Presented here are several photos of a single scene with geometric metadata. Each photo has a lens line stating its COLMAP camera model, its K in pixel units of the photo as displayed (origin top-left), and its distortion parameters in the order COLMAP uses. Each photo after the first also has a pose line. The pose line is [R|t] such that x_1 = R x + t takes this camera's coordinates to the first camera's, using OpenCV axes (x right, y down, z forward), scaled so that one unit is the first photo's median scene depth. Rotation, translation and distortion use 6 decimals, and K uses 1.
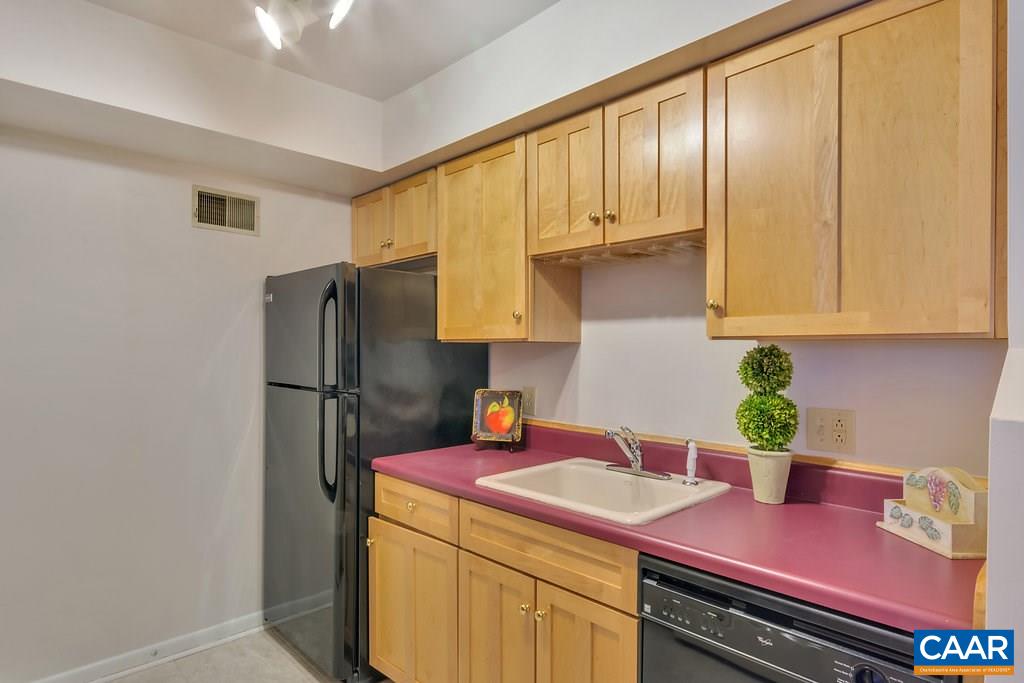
lens RADIAL K [[600.6, 0, 512.0], [0, 600.6, 341.5], [0, 0, 1]] dist [0.008815, 0.001653]
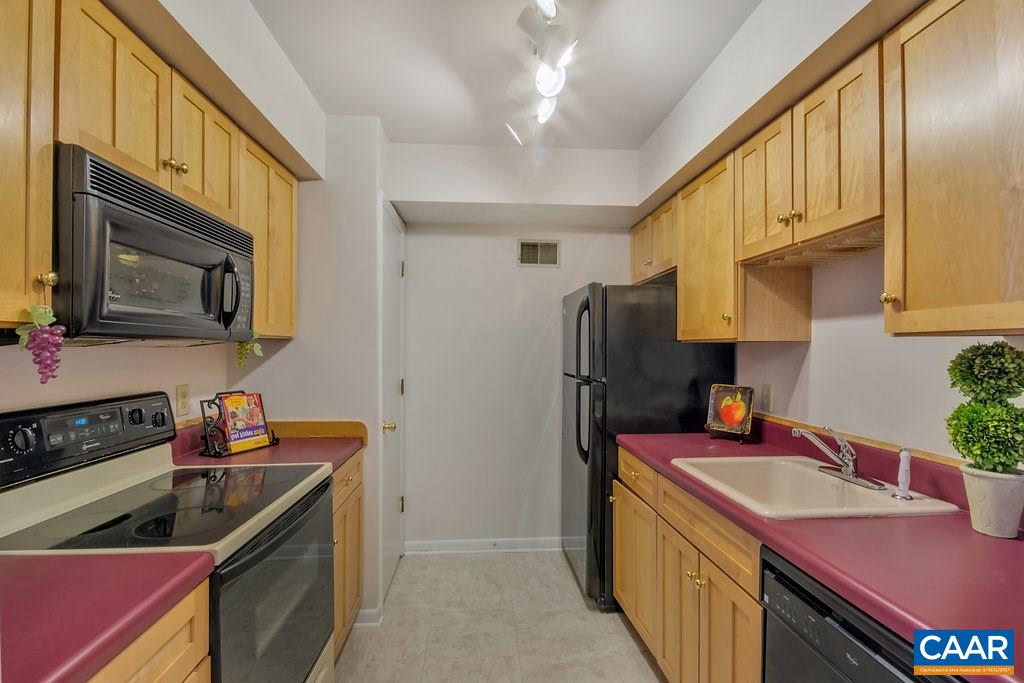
lens RADIAL K [[516.2, 0, 512.0], [0, 516.2, 341.5], [0, 0, 1]] dist [0.001083, 0.000099]
pose [[0.751970, -0.010488, -0.659114, 0.336380], [0.007639, 0.999945, -0.007196, 0.004343], [0.659154, 0.000376, 0.752008, 0.032955]]
